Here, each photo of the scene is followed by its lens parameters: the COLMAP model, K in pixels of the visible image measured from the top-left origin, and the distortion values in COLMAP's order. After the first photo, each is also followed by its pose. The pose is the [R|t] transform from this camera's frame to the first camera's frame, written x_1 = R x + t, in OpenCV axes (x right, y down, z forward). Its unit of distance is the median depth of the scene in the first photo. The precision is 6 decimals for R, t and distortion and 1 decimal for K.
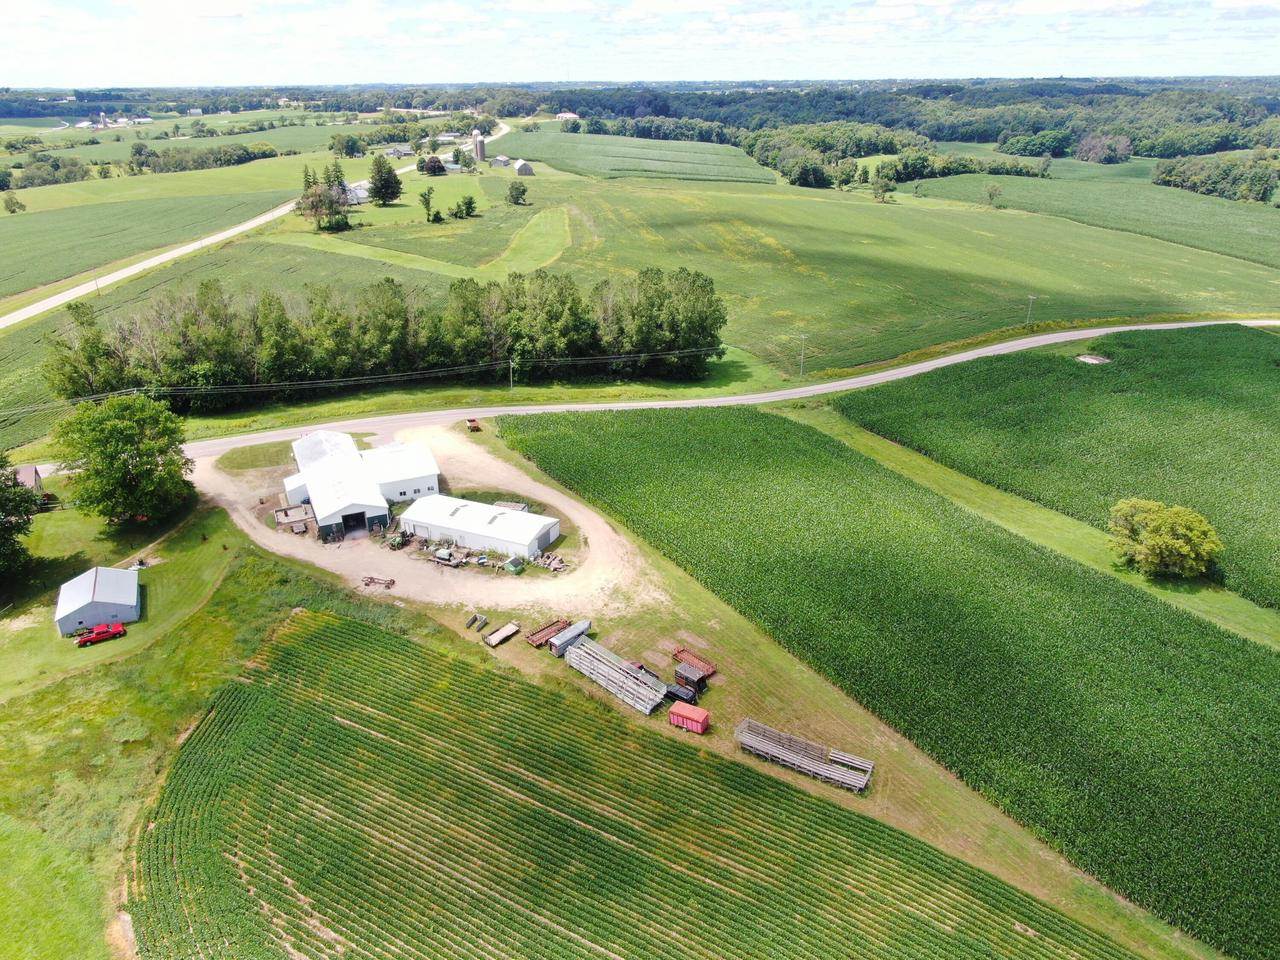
lens RADIAL K [[924.3, 0, 639.6], [0, 924.3, 481.6], [0, 0, 1]] dist [-0.016800, 0.010849]
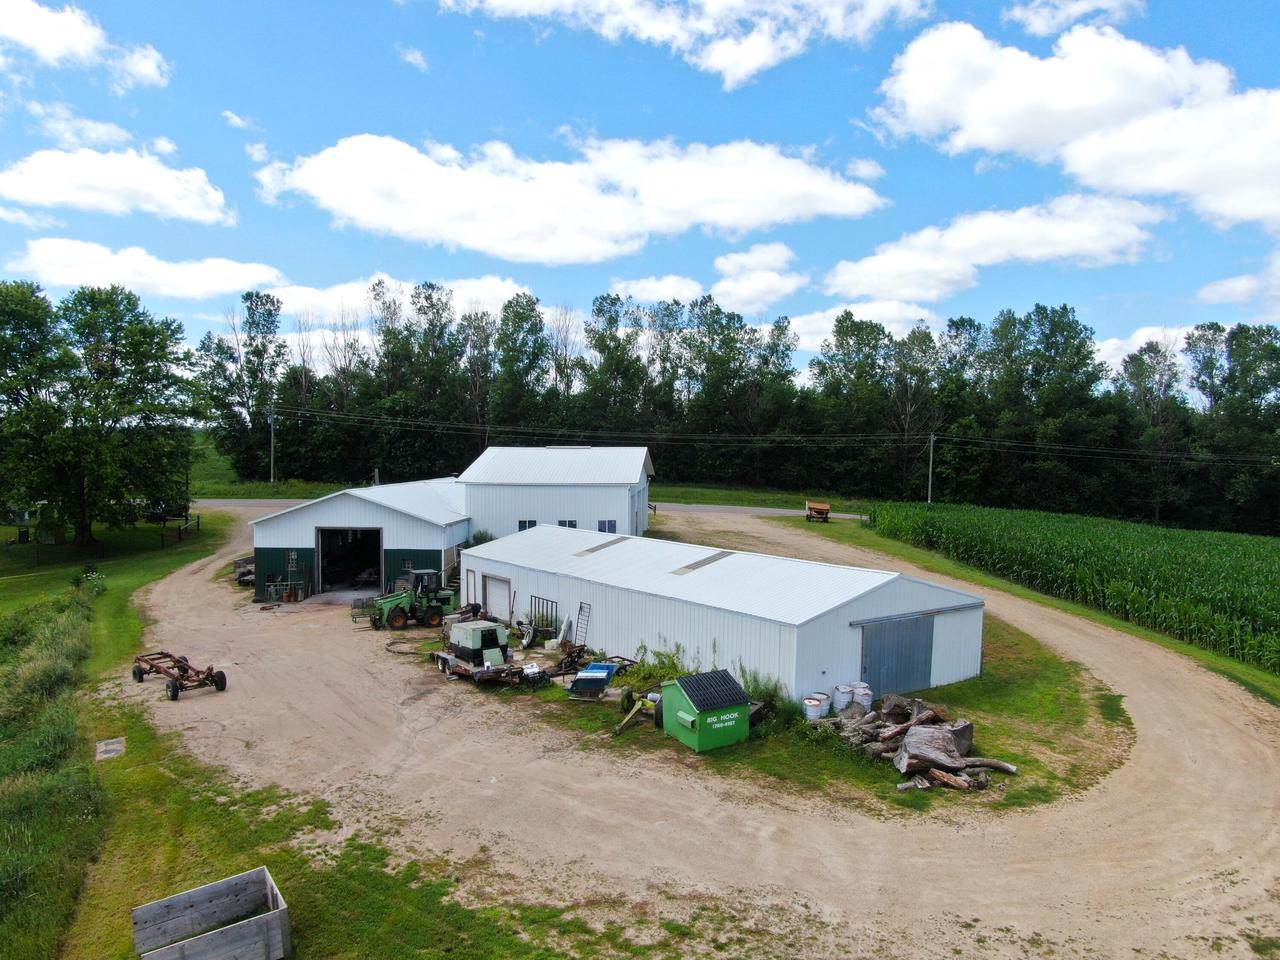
lens RADIAL K [[924.3, 0, 639.6], [0, 924.3, 480.5], [0, 0, 1]] dist [-0.016800, 0.010849]
pose [[0.871529, 0.023667, -0.489773, -0.036191], [-0.201719, 0.927706, -0.314119, 0.074294], [0.446931, 0.372560, 0.813297, 0.549324]]
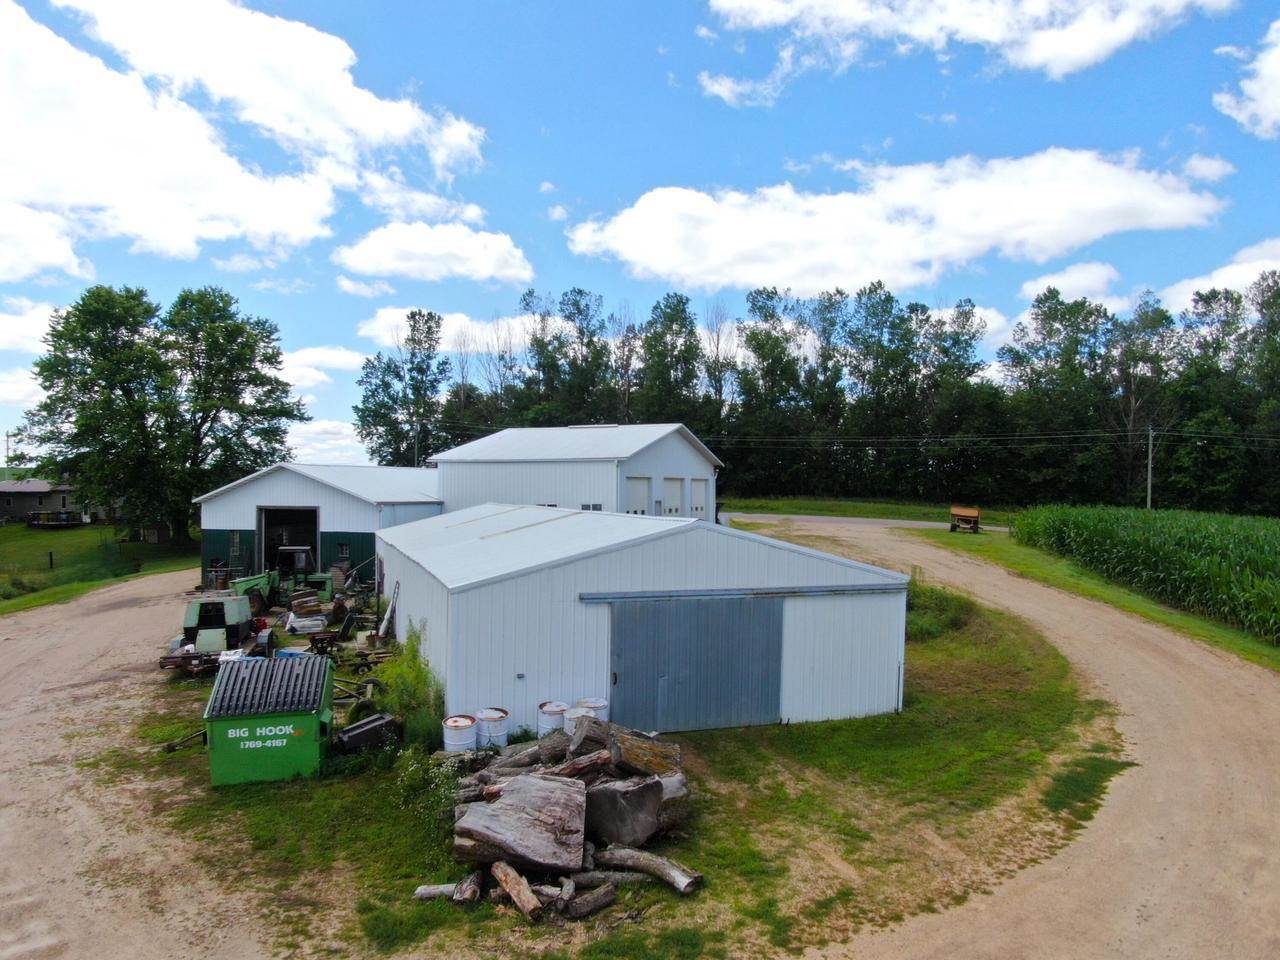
lens RADIAL K [[924.3, 0, 633.1], [0, 924.3, 488.5], [0, 0, 1]] dist [-0.016800, 0.010849]
pose [[0.687956, 0.002679, -0.725748, -0.012766], [-0.293289, 0.915727, -0.274636, 0.055845], [0.663851, 0.401791, 0.630766, 0.635474]]
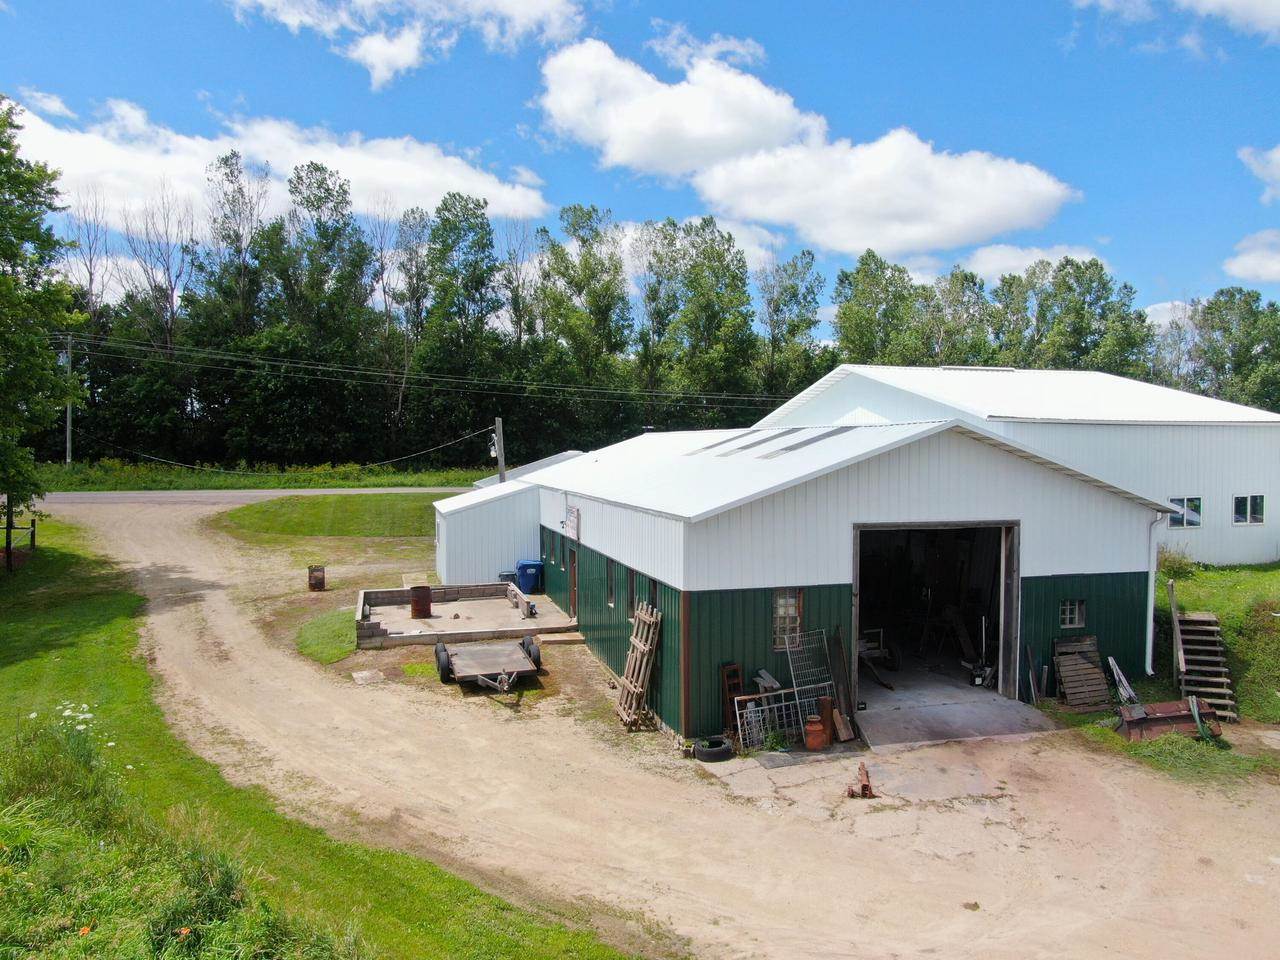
lens RADIAL K [[924.3, 0, 638.0], [0, 924.3, 480.8], [0, 0, 1]] dist [-0.016800, 0.010849]
pose [[0.987344, 0.013993, -0.157974, -0.238034], [-0.071383, 0.928705, -0.363885, 0.055468], [0.141619, 0.370556, 0.917950, 0.630428]]
